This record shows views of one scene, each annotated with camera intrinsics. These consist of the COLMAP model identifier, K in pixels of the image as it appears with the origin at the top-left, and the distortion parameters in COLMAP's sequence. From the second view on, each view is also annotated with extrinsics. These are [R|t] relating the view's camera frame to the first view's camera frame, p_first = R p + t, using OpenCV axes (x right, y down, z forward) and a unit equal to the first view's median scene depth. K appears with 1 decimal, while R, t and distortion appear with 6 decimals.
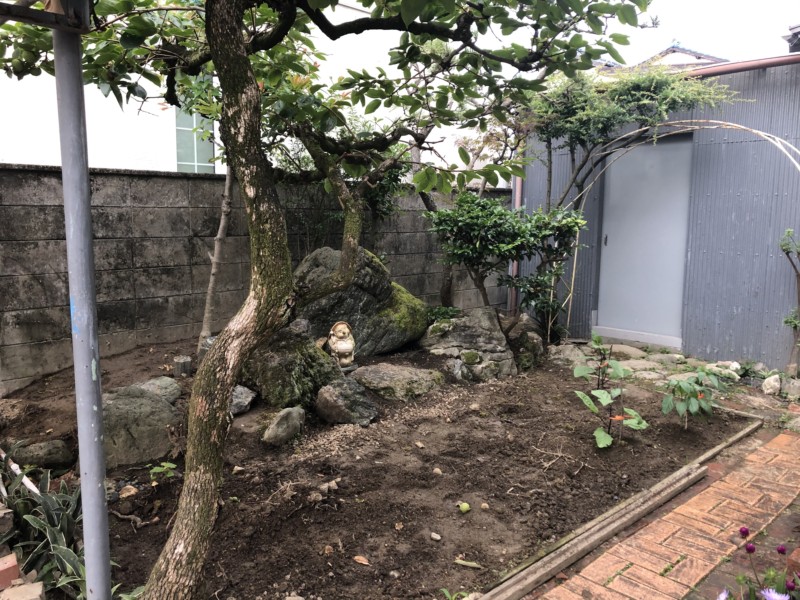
lens RADIAL K [[671.1, 0, 399.3], [0, 671.1, 300.0], [0, 0, 1]] dist [0.032489, -0.035318]
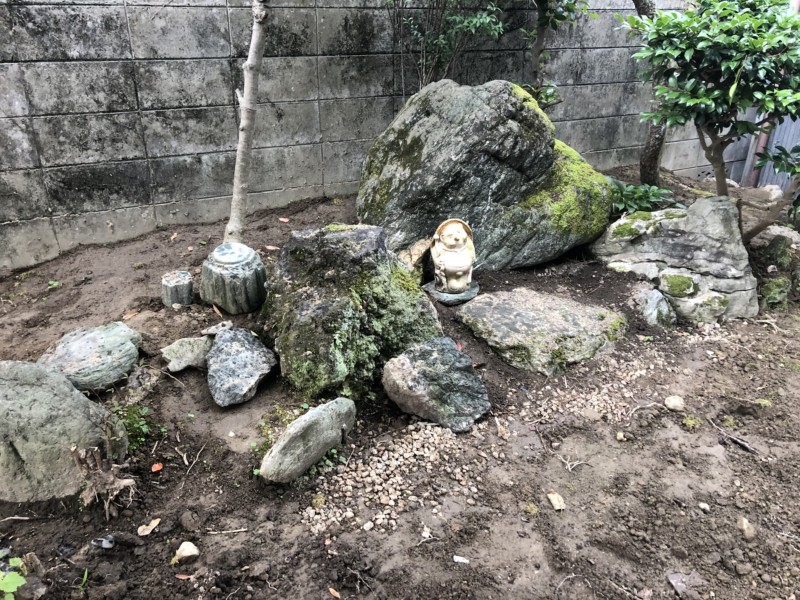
lens RADIAL K [[671.1, 0, 397.9], [0, 671.1, 298.9], [0, 0, 1]] dist [0.032489, -0.035318]
pose [[0.962417, 0.113613, -0.246671, 0.019321], [-0.040844, 0.958510, 0.282117, -0.064885], [0.268488, -0.261439, 0.927127, 0.424263]]
